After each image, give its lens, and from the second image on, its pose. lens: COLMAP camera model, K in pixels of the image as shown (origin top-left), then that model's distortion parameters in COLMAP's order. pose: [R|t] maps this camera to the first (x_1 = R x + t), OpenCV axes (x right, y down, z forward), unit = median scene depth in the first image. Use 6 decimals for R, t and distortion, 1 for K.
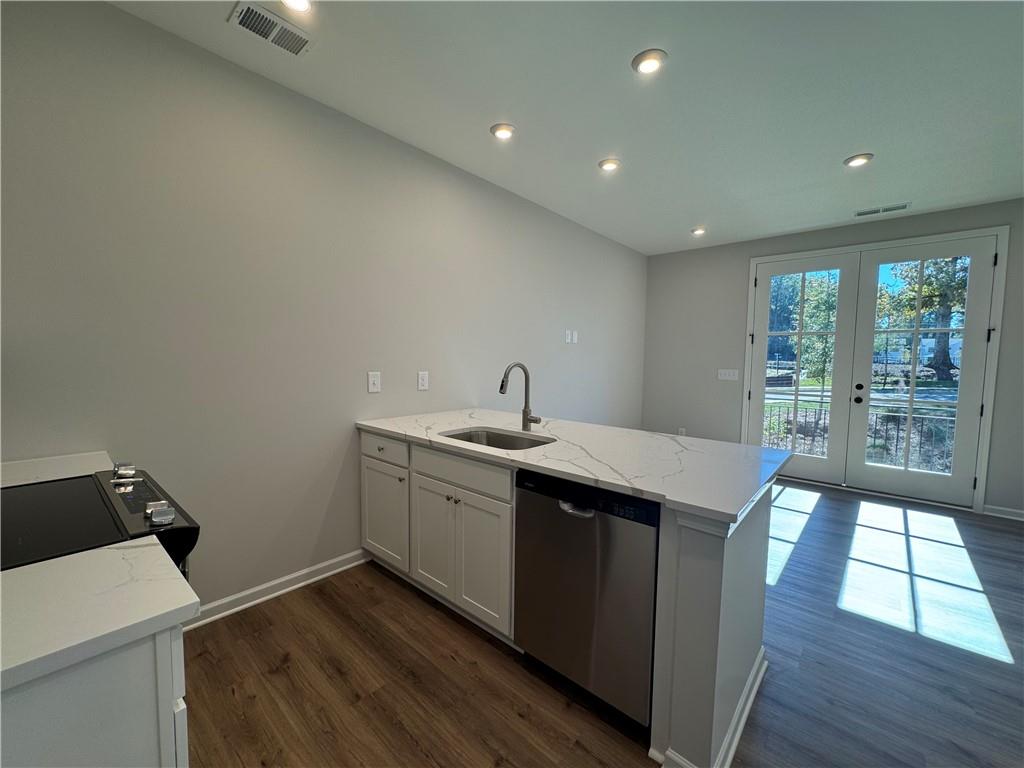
lens RADIAL K [[414.3, 0, 512.0], [0, 414.3, 384.0], [0, 0, 1]] dist [-0.000174, -0.000164]
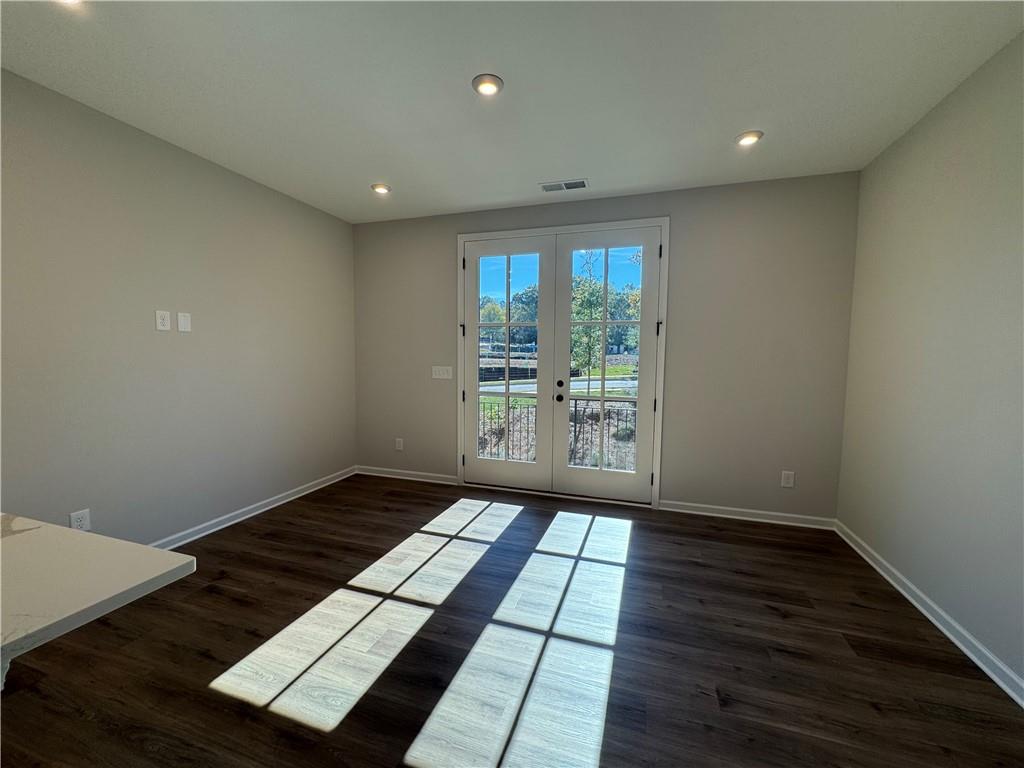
lens RADIAL K [[414.3, 0, 512.0], [0, 414.3, 384.0], [0, 0, 1]] dist [-0.000174, -0.000164]
pose [[0.918425, -0.034876, 0.394055, 0.400934], [0.029272, 0.999367, 0.020226, -0.014915], [-0.394511, -0.007041, 0.918864, 0.211747]]
